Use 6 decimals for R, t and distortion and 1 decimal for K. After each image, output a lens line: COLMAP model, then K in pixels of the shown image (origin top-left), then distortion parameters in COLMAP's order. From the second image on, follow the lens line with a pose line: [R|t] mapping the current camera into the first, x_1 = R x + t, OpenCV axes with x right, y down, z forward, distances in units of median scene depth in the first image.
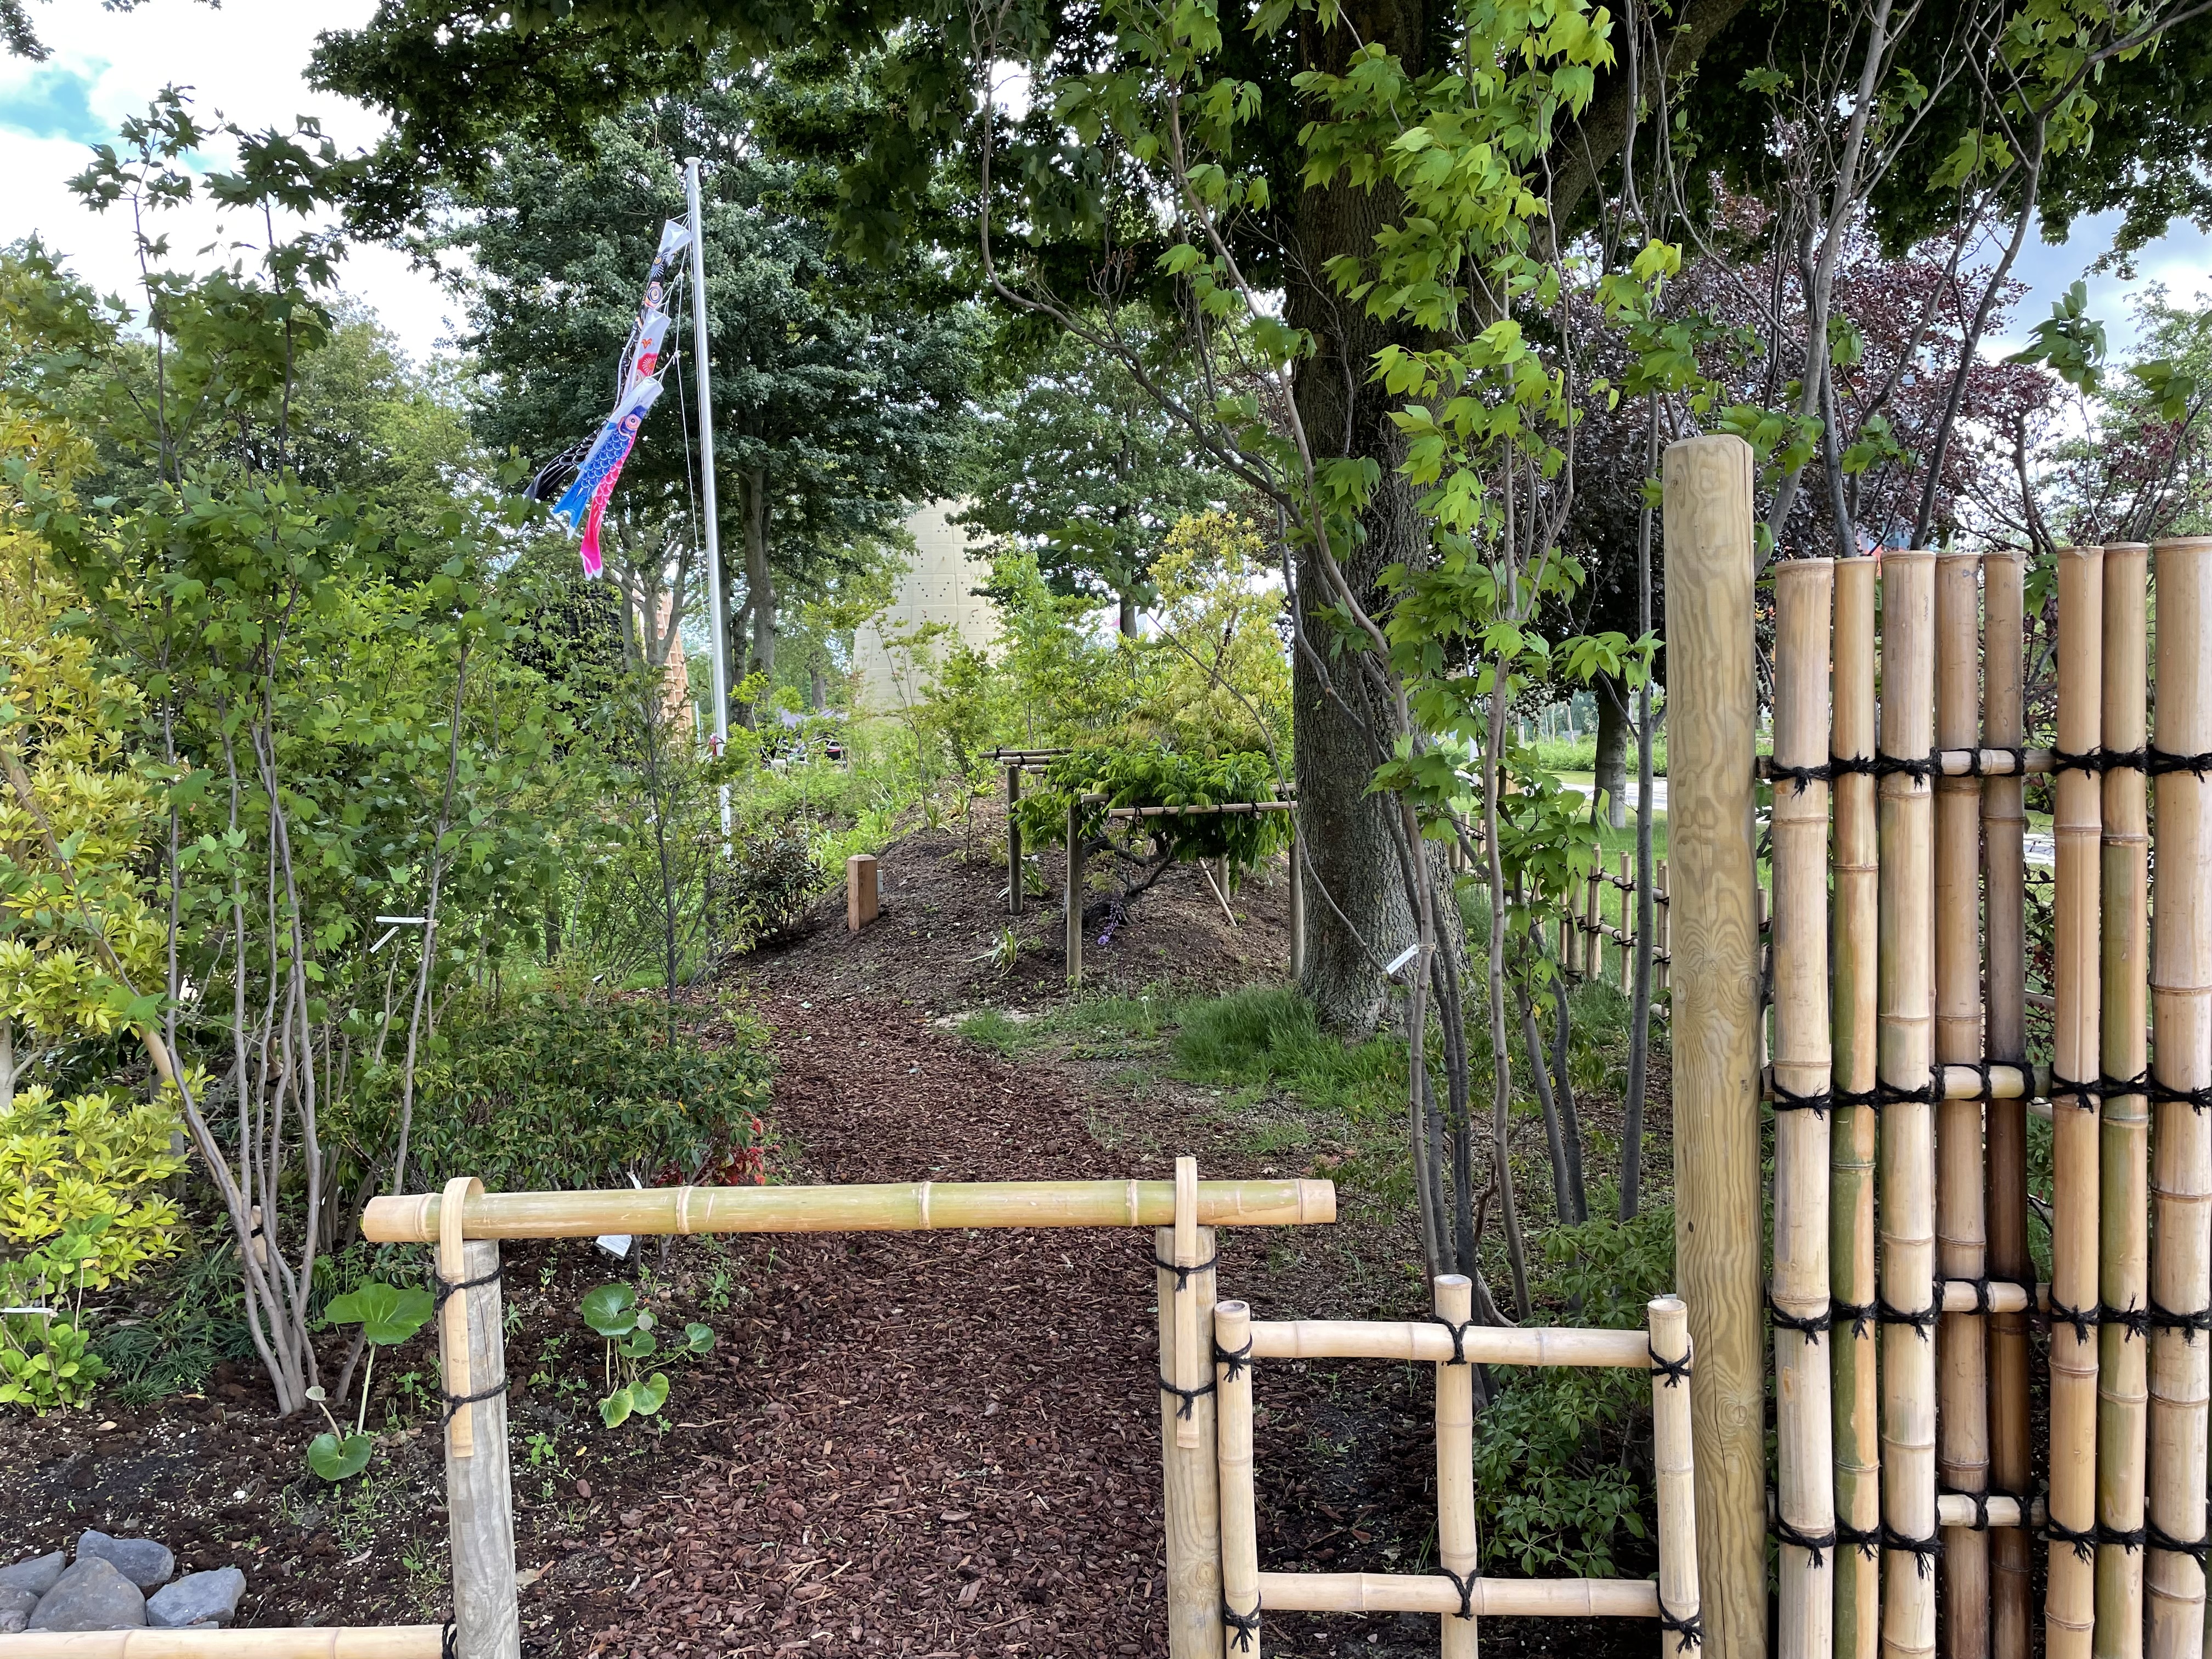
lens RADIAL K [[1650.2, 0, 1112.7], [0, 1650.2, 828.0], [0, 0, 1]] dist [-0.028349, -0.017315]
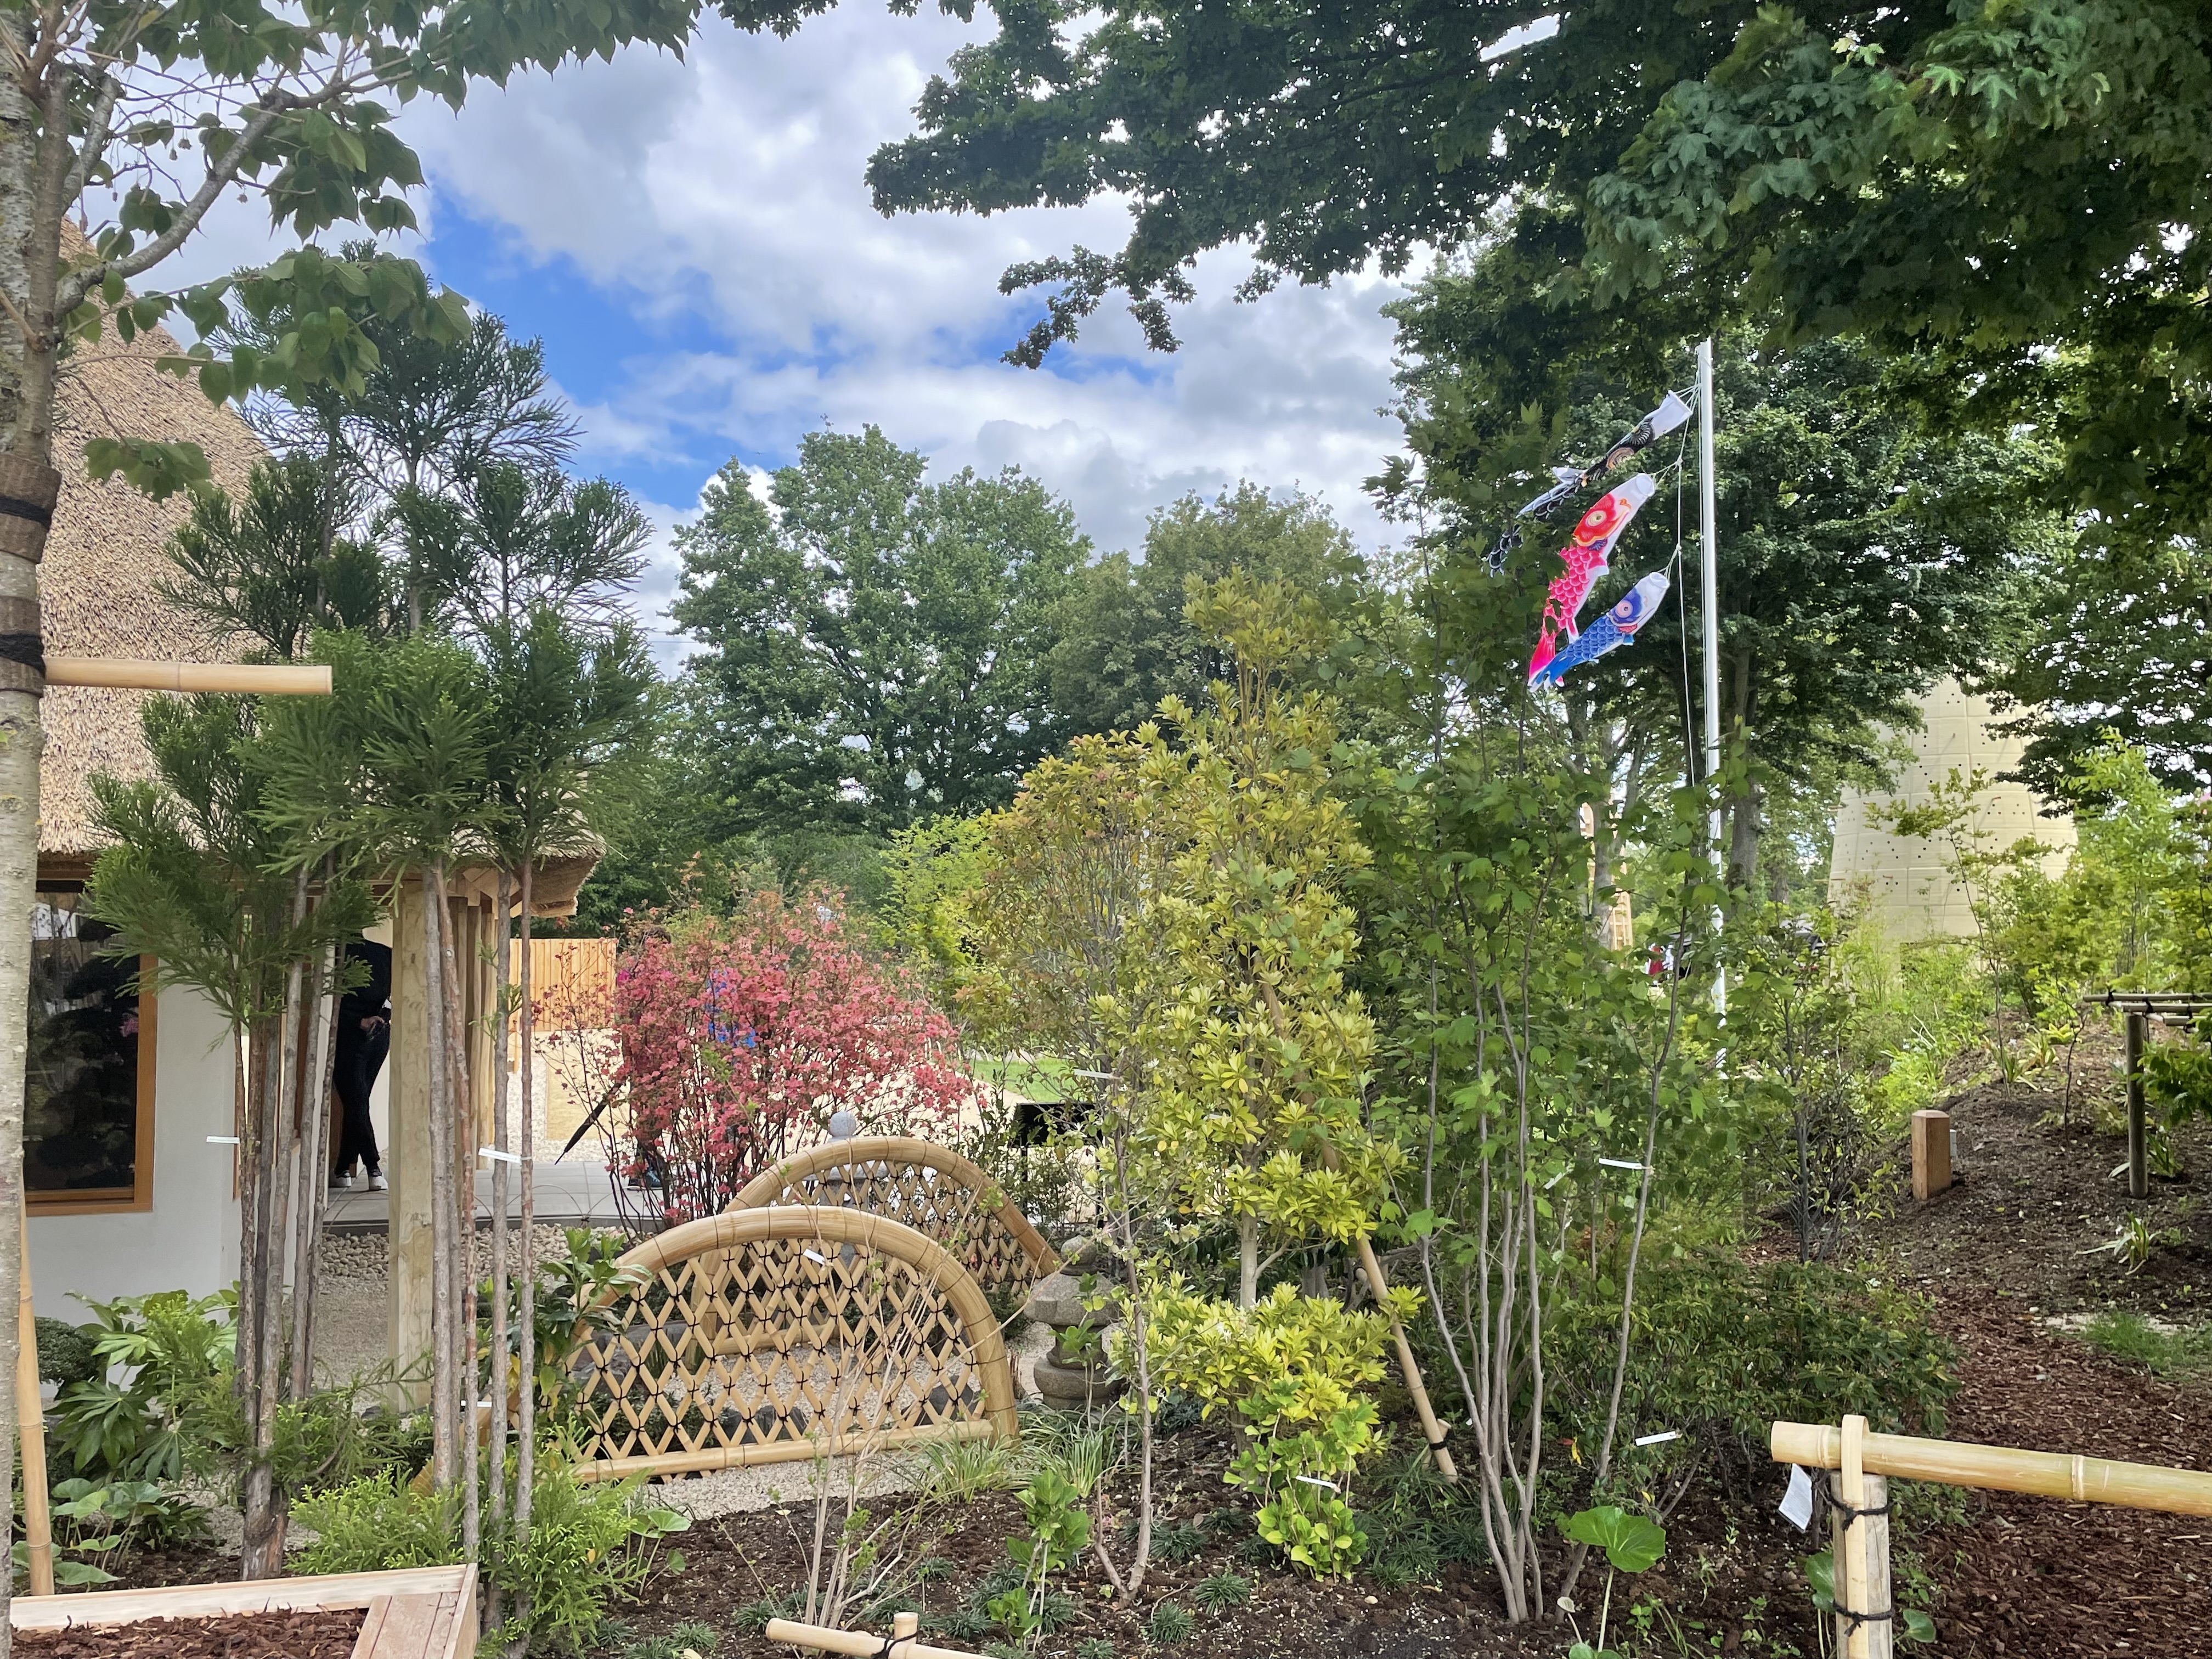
lens RADIAL K [[1878.0, 0, 1092.3], [0, 1878.0, 836.7], [0, 0, 1]] dist [0.022317, -0.043446]
pose [[0.862130, -0.003730, -0.506674, -0.043858], [-0.053909, 0.993622, -0.099043, -0.006632], [0.503812, 0.112702, 0.856430, -0.101032]]
